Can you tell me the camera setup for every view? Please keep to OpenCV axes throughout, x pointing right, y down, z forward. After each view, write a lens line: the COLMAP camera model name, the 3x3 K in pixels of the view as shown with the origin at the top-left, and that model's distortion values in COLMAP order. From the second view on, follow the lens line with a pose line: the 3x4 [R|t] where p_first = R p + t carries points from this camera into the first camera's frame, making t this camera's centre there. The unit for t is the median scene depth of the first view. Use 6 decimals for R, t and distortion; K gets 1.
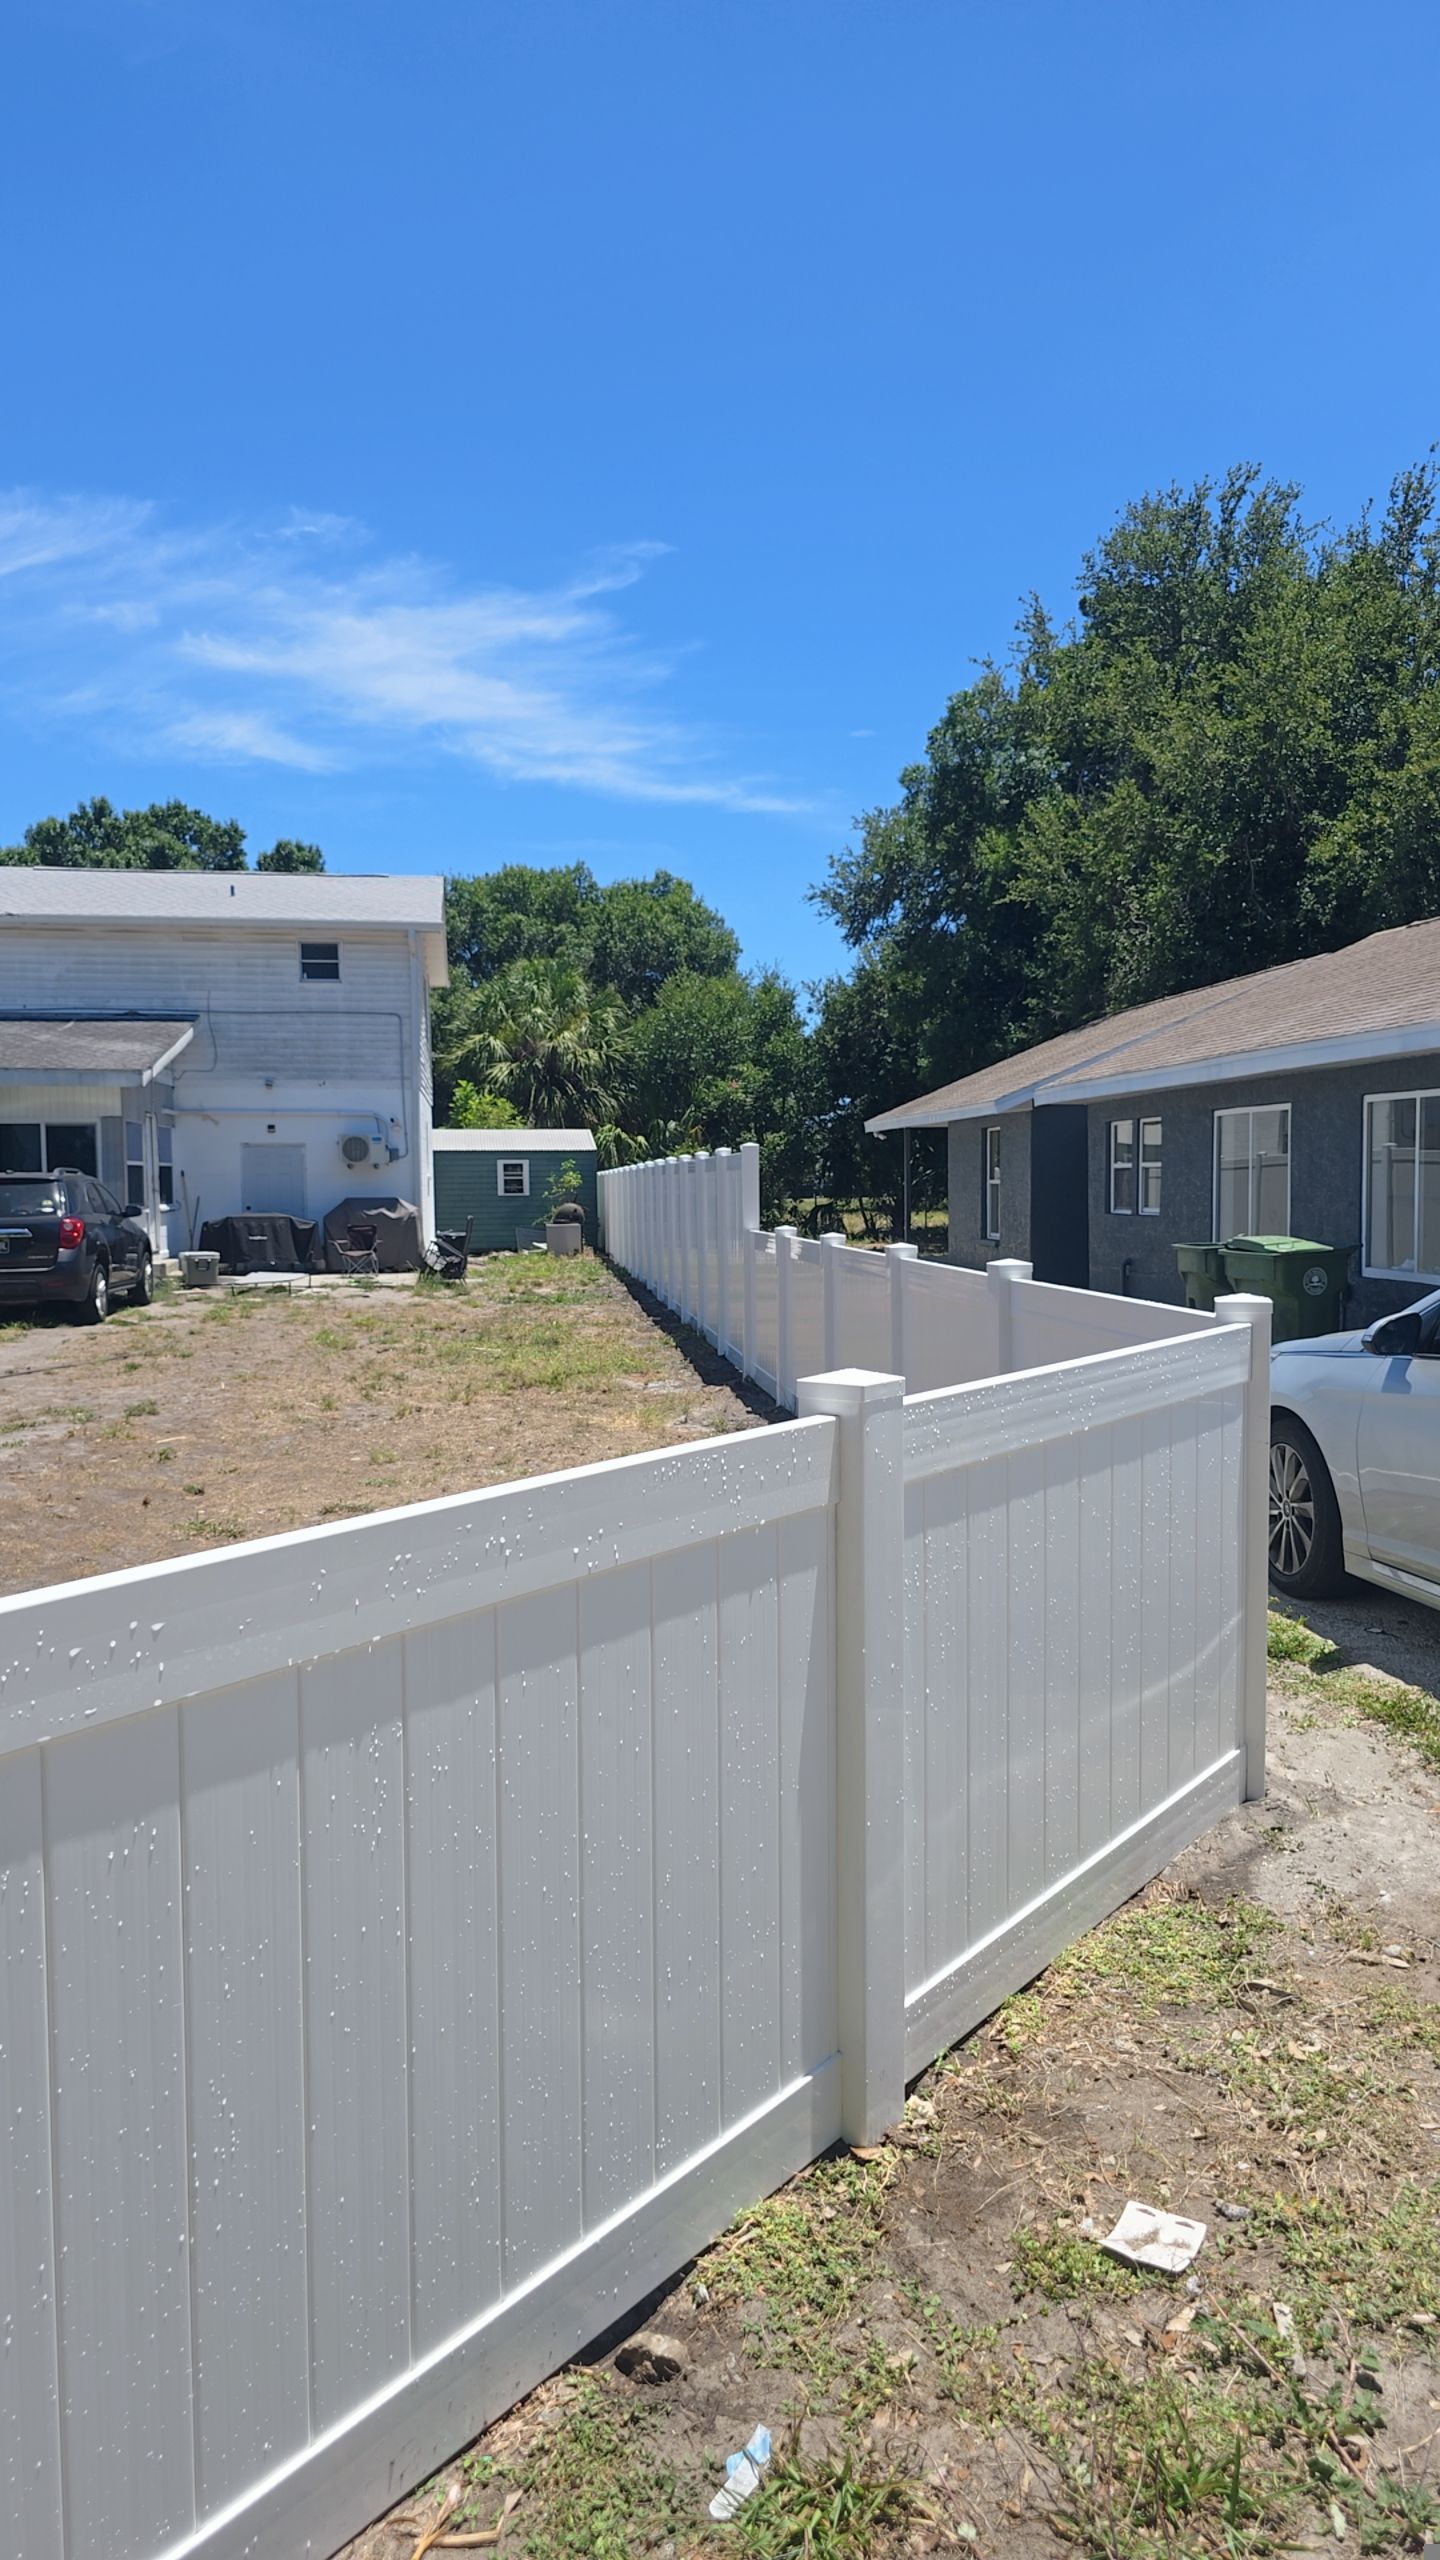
lens RADIAL K [[1717.7, 0, 713.7], [0, 1717.7, 1291.2], [0, 0, 1]] dist [0.056803, -0.050612]
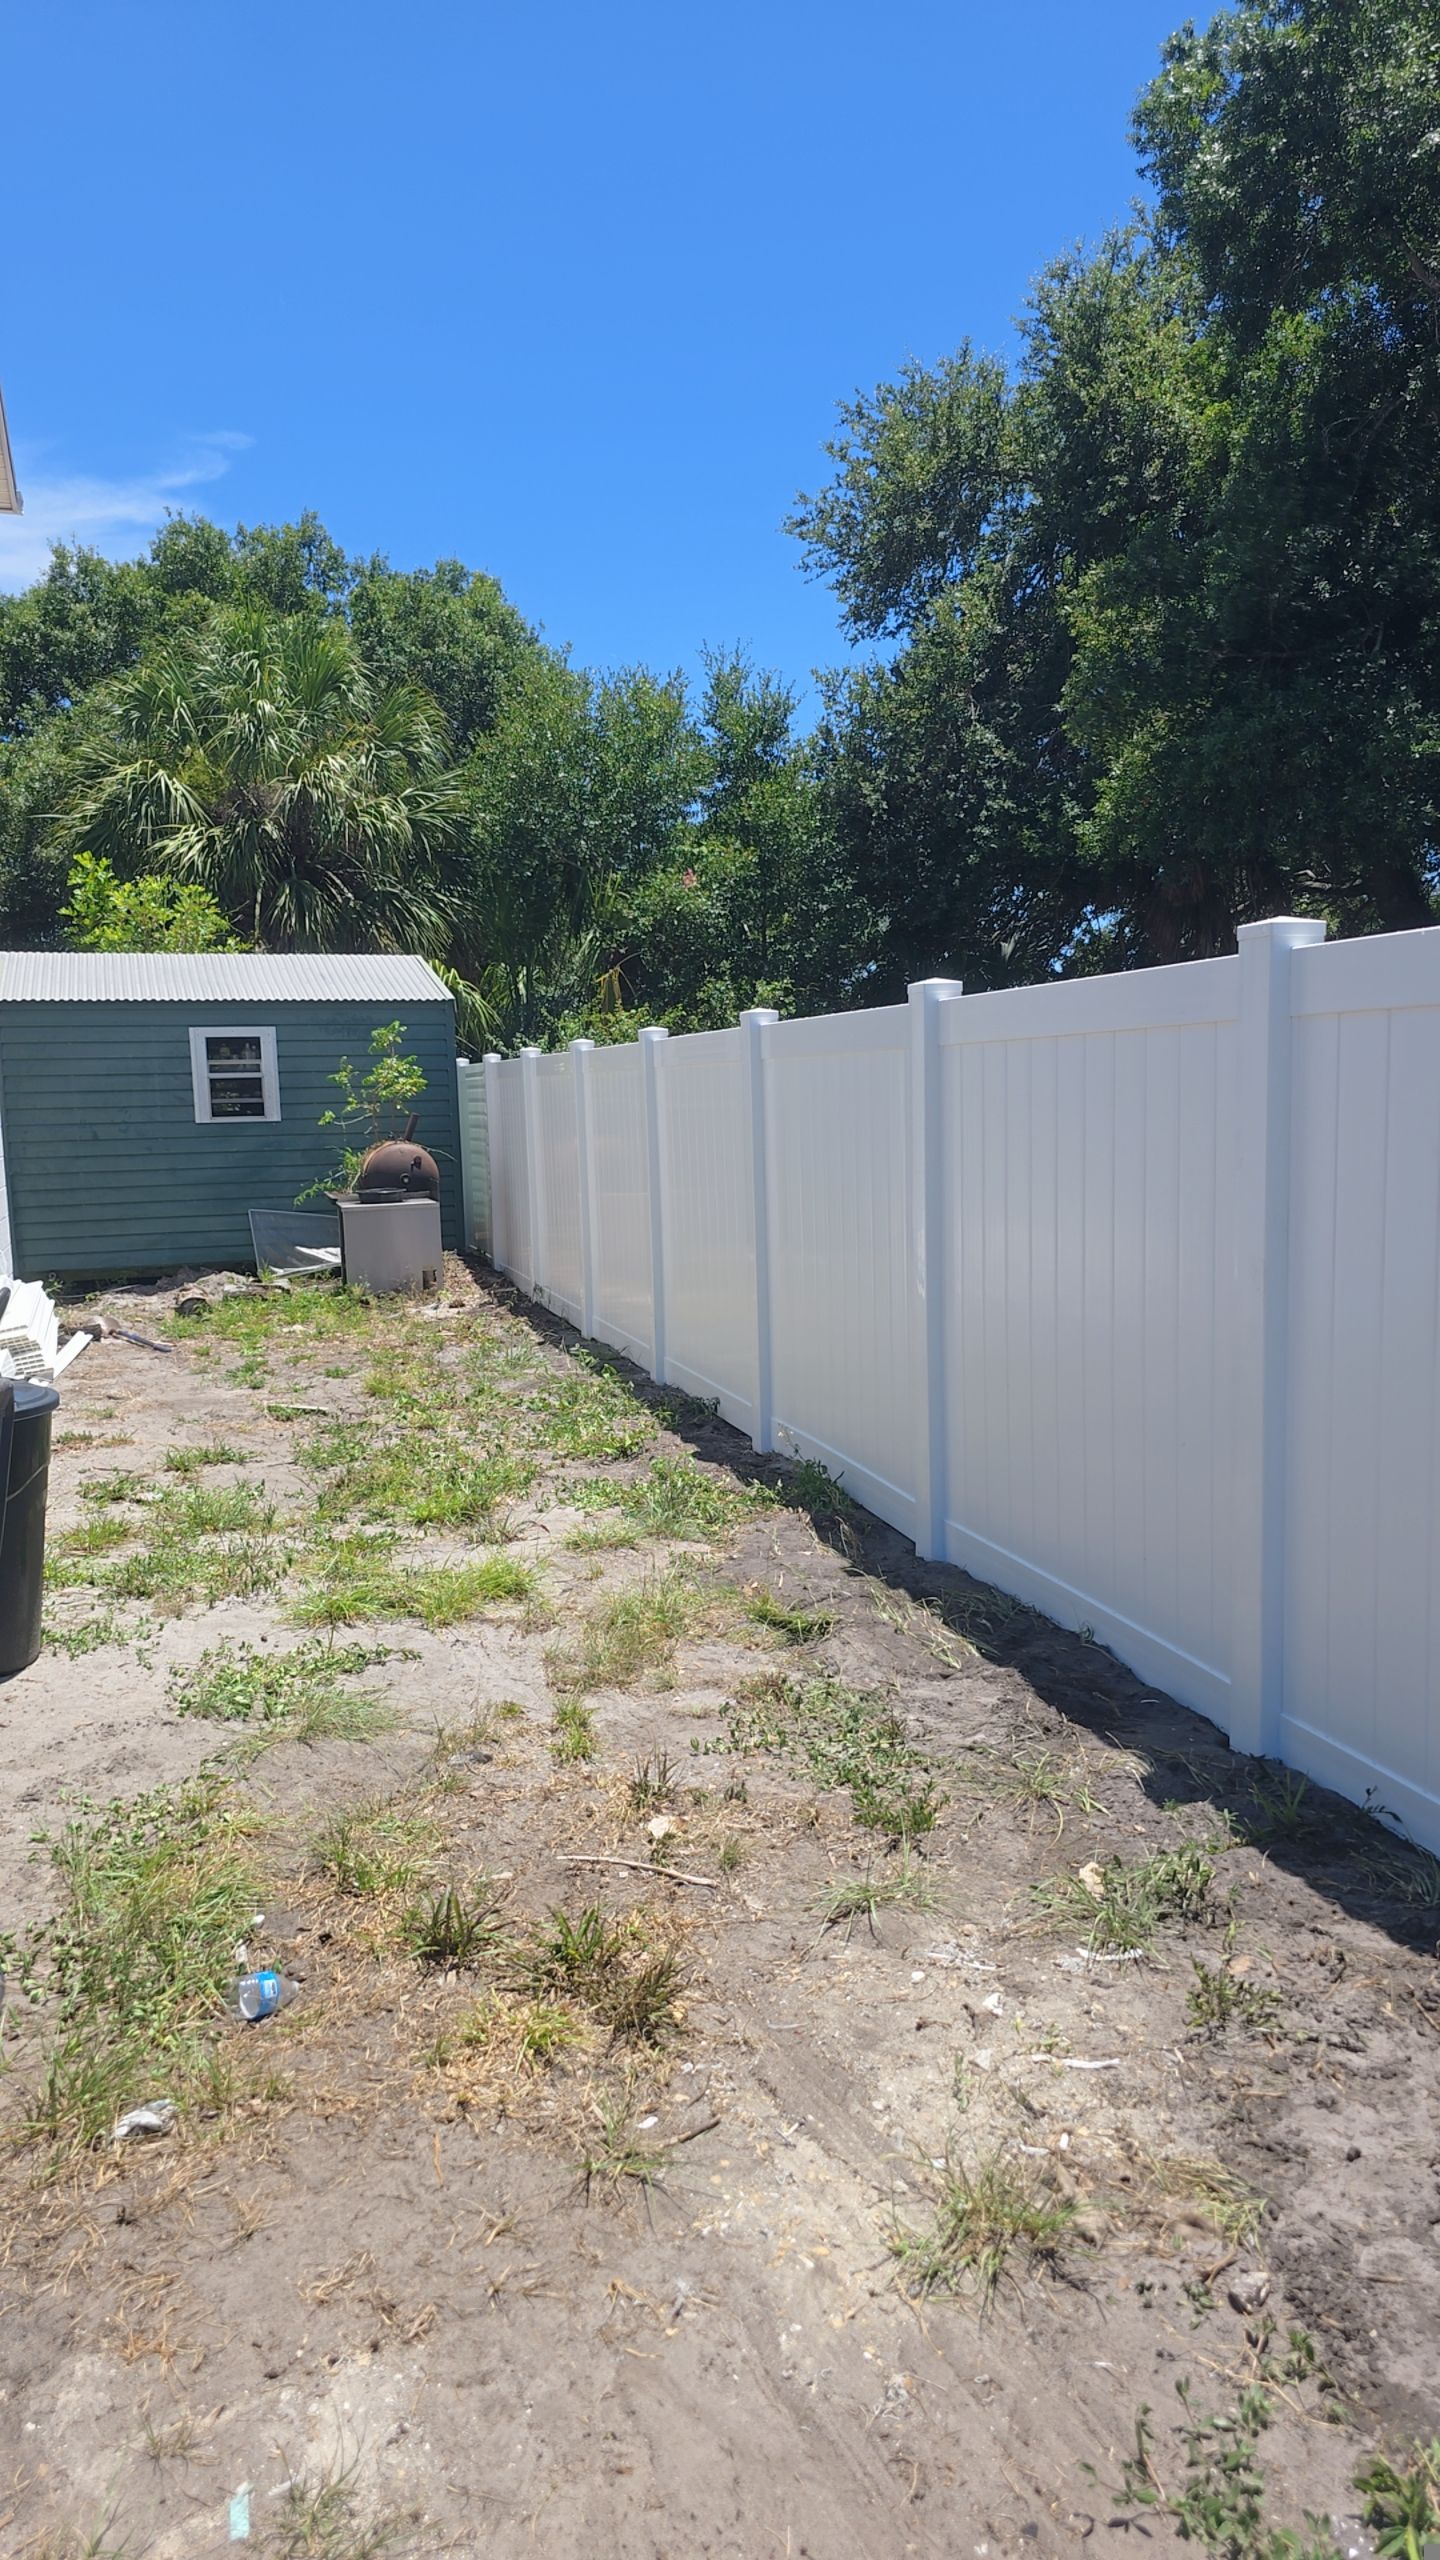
lens RADIAL K [[1717.7, 0, 713.7], [0, 1717.7, 1291.2], [0, 0, 1]] dist [0.056803, -0.050612]
pose [[0.985212, -0.032011, 0.168326, -0.068189], [0.022714, 0.998123, 0.056871, -0.032872], [-0.169830, -0.052206, 0.984090, 0.528954]]
